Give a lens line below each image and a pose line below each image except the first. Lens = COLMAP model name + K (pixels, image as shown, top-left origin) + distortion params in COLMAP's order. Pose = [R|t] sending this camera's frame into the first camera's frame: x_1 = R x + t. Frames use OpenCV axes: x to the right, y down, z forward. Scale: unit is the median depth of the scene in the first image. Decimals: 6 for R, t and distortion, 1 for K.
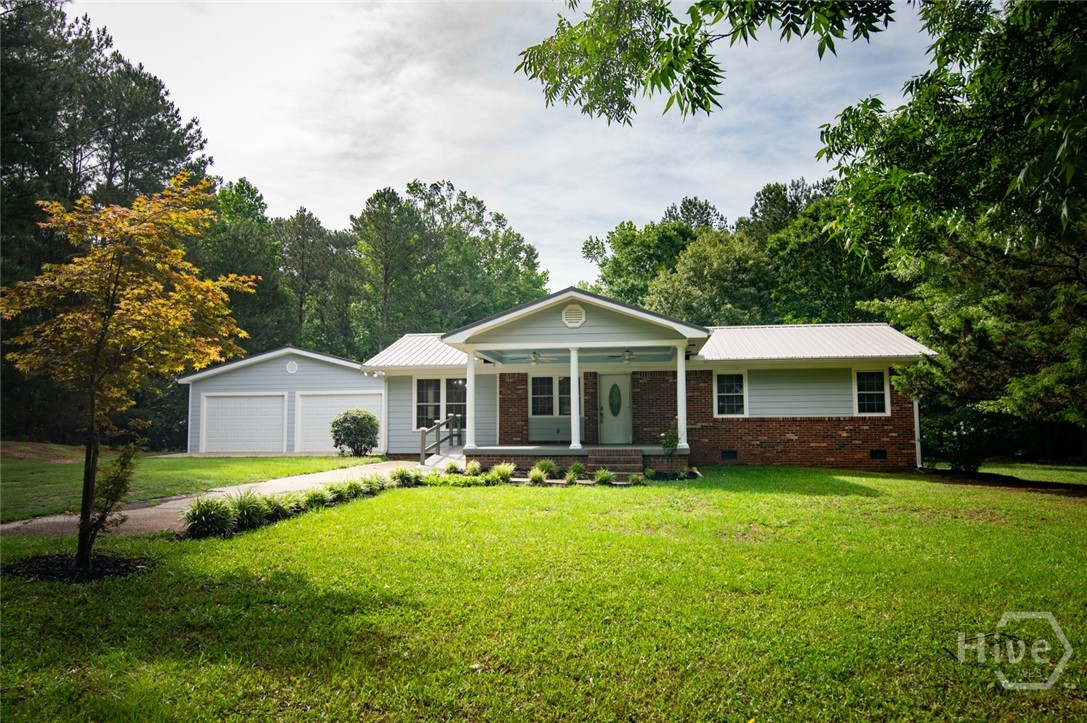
lens RADIAL K [[702.7, 0, 543.5], [0, 702.7, 361.5], [0, 0, 1]] dist [0.003218, -0.000482]
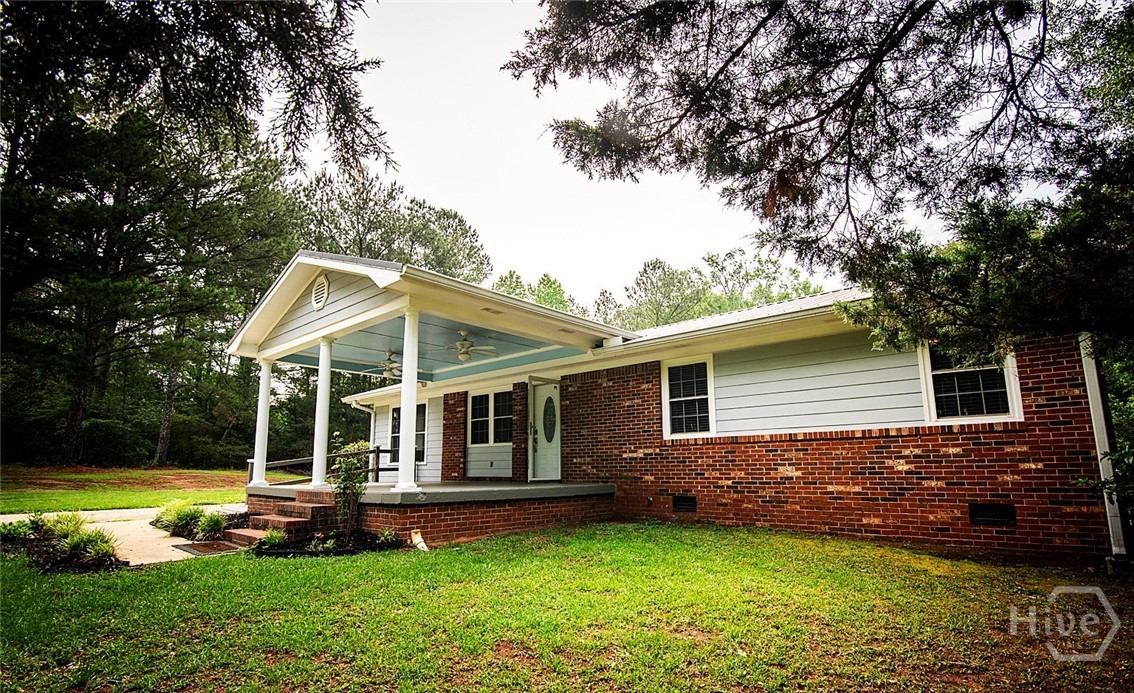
lens RADIAL K [[537.1, 0, 583.8], [0, 537.1, 376.4], [0, 0, 1]] dist [-0.017800, -0.000020]
pose [[0.832944, -0.094850, -0.545168, 0.418111], [0.055030, 0.994515, -0.088950, 0.060342], [0.550614, 0.044090, 0.833595, 0.553790]]
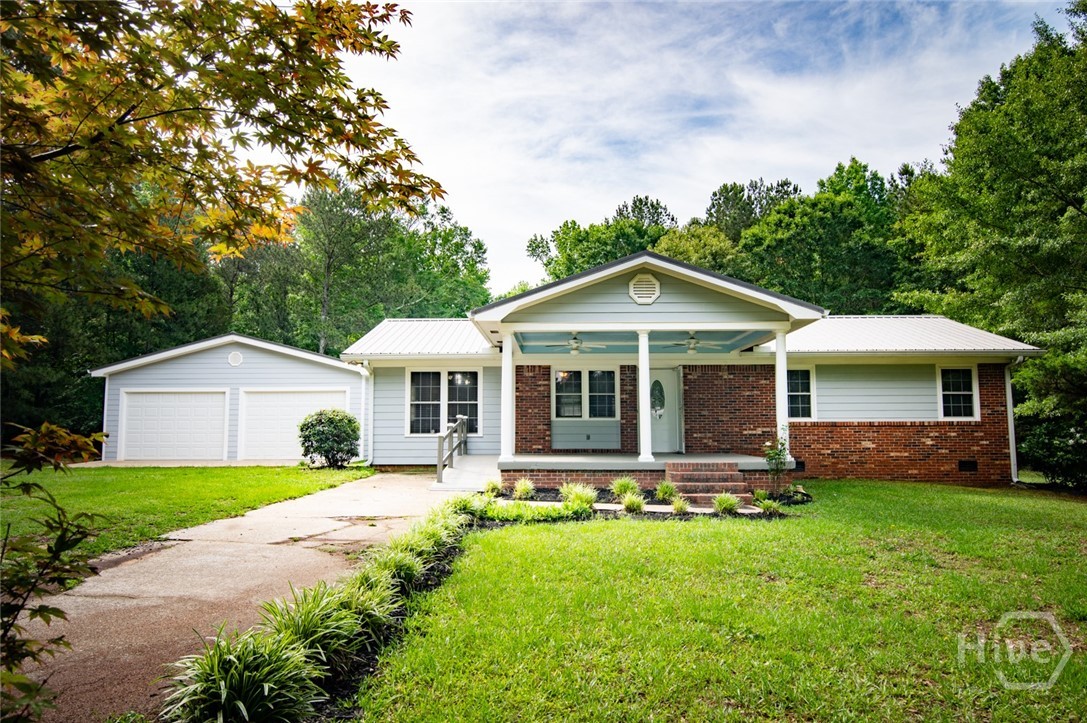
lens RADIAL K [[702.7, 0, 543.5], [0, 702.7, 361.5], [0, 0, 1]] dist [0.003218, -0.000482]
pose [[0.994981, 0.013466, 0.099154, -0.110163], [-0.013133, 0.999906, -0.004004, 0.014930], [-0.099198, 0.002682, 0.995064, 0.189115]]
